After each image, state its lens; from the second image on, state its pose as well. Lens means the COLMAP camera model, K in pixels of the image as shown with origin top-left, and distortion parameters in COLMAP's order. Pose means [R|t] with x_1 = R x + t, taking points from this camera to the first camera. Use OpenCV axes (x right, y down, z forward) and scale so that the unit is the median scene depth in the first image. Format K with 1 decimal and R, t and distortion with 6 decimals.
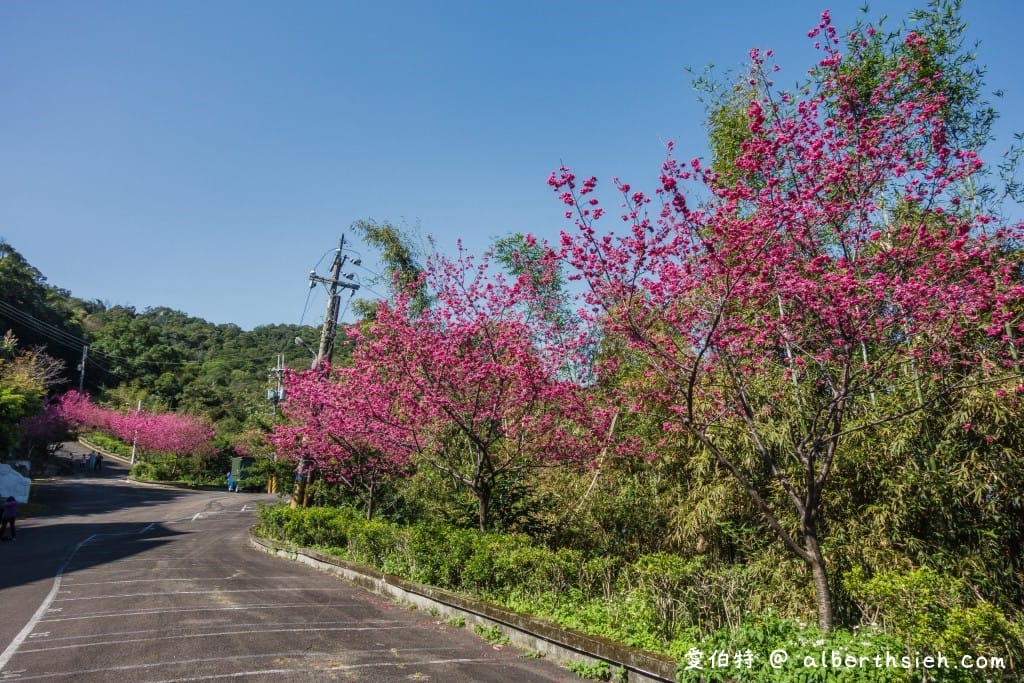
lens RADIAL K [[724.7, 0, 511.3], [0, 724.7, 343.2], [0, 0, 1]] dist [0.009079, 0.000976]
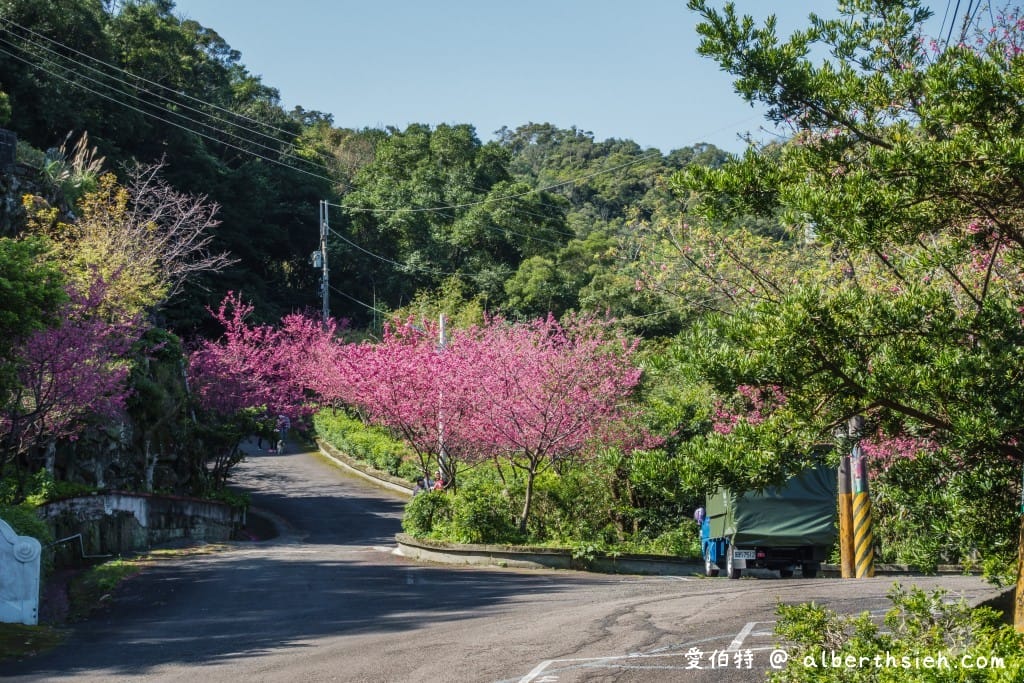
lens RADIAL K [[1980.2, 0, 513.4], [0, 1980.2, 338.1], [0, 0, 1]] dist [-0.002048, 0.000000]
pose [[0.886202, -0.078331, -0.456628, -0.047113], [0.113922, 0.992185, 0.050891, 0.031255], [0.449074, -0.097119, 0.888201, 0.140611]]
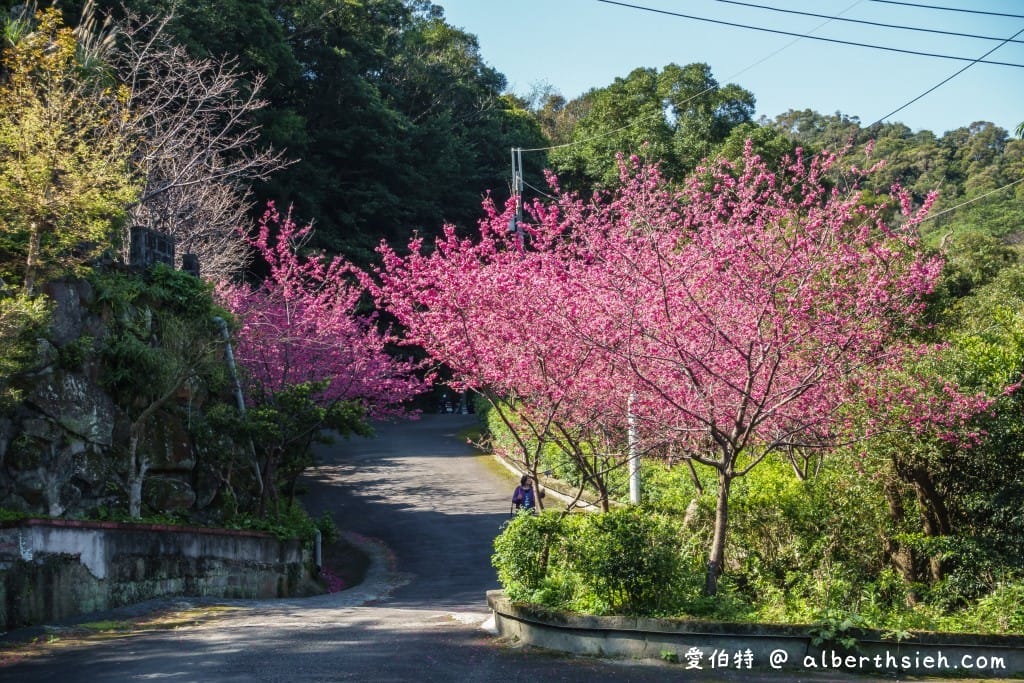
lens RADIAL K [[1980.2, 0, 507.4], [0, 1980.2, 350.5], [0, 0, 1]] dist [-0.002048, 0.000000]
pose [[0.811252, -0.104298, -0.575318, -0.126118], [0.149657, 0.988224, 0.031878, 0.055984], [0.565219, -0.111962, 0.817308, 0.311965]]
